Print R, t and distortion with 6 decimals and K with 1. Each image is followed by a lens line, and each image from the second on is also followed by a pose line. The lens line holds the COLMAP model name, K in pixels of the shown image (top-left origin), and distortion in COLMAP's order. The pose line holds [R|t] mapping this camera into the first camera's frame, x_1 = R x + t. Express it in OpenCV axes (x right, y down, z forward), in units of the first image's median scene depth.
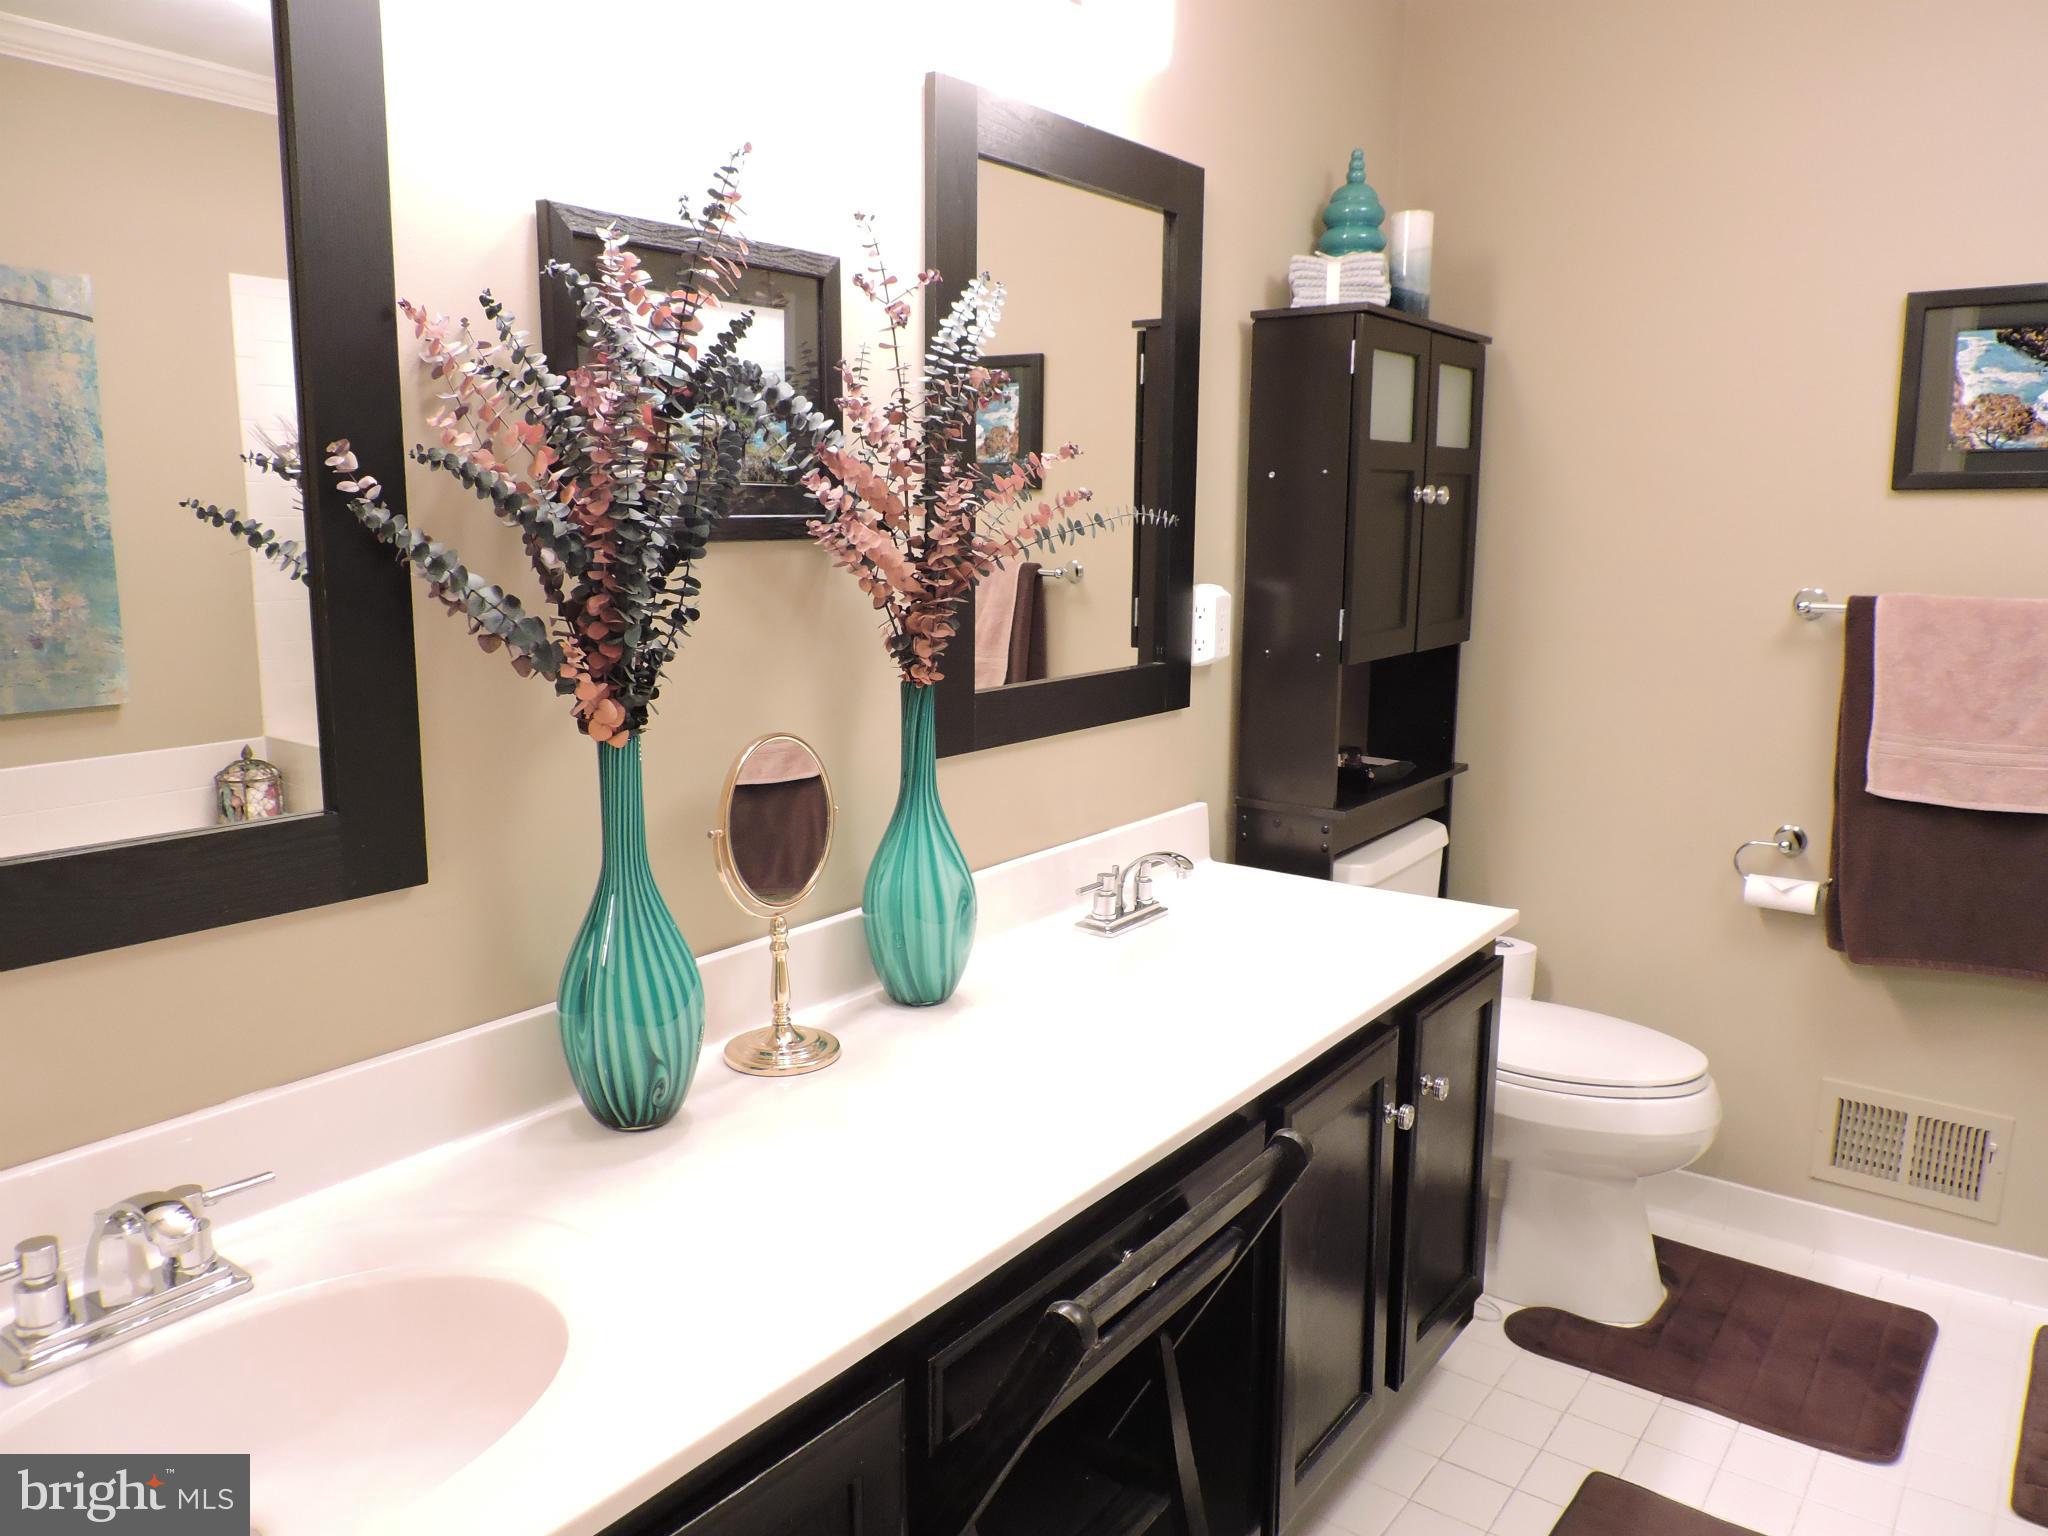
lens RADIAL K [[1475.1, 0, 1029.0], [0, 1475.1, 763.1], [0, 0, 1]] dist [-0.013197, 0.001933]
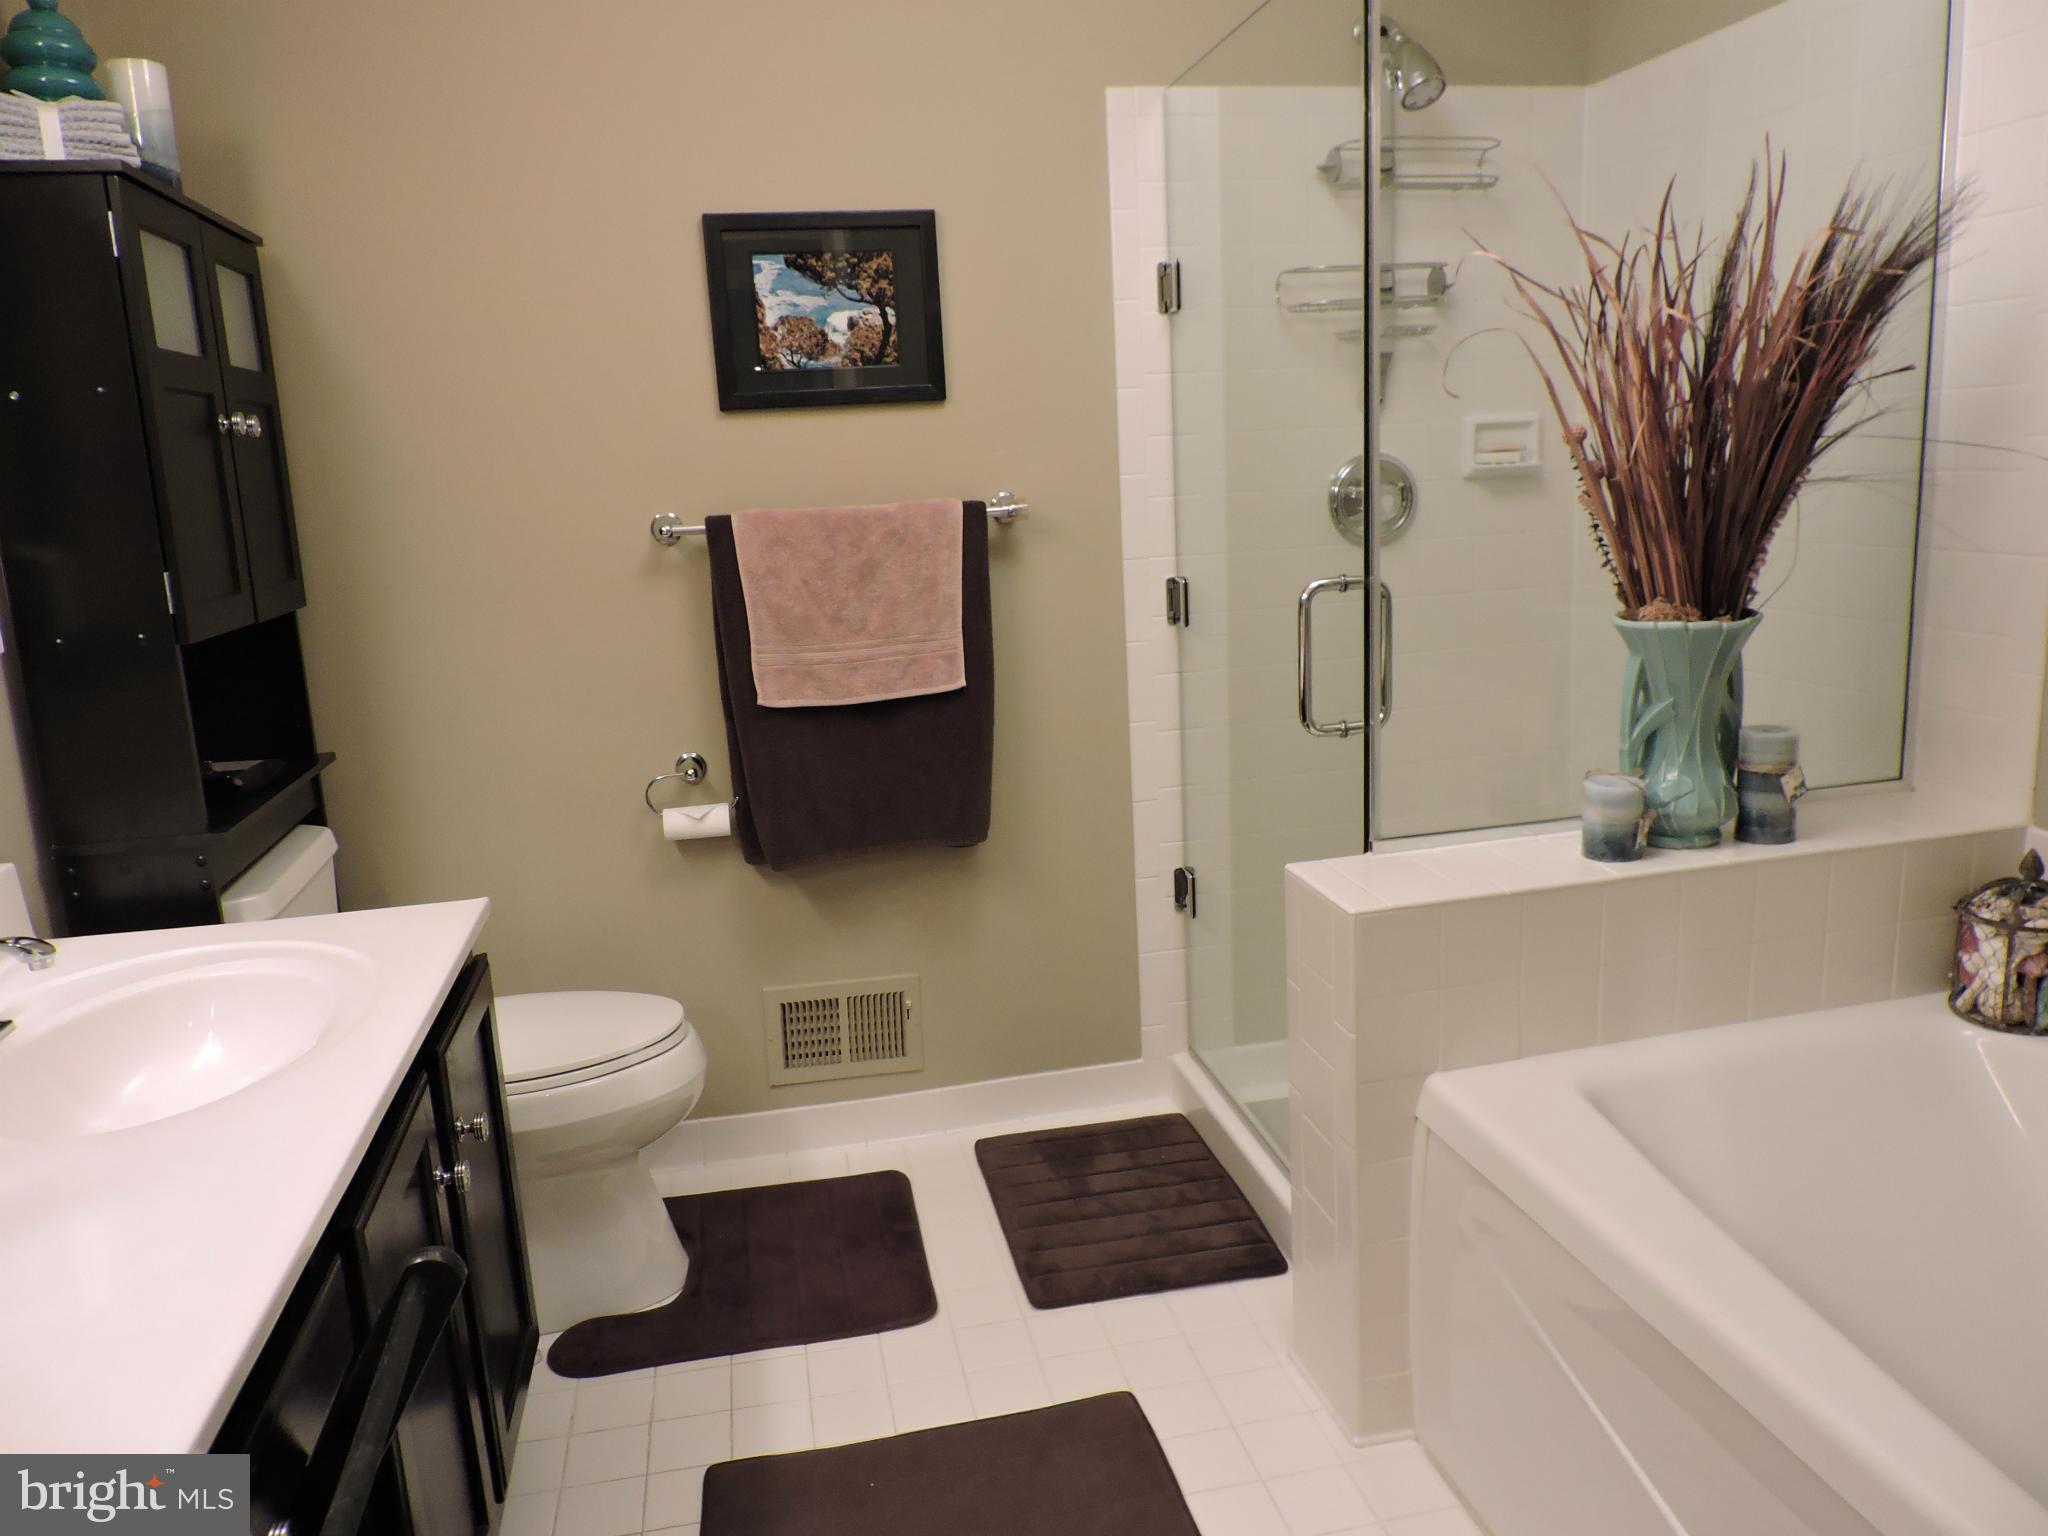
lens RADIAL K [[1475.1, 0, 1026.9], [0, 1475.1, 772.5], [0, 0, 1]] dist [-0.013197, 0.001933]
pose [[0.663987, -0.183091, 0.724982, -0.059265], [0.171434, 0.981008, 0.090738, 0.004304], [-0.727826, 0.064038, 0.682765, 0.164758]]
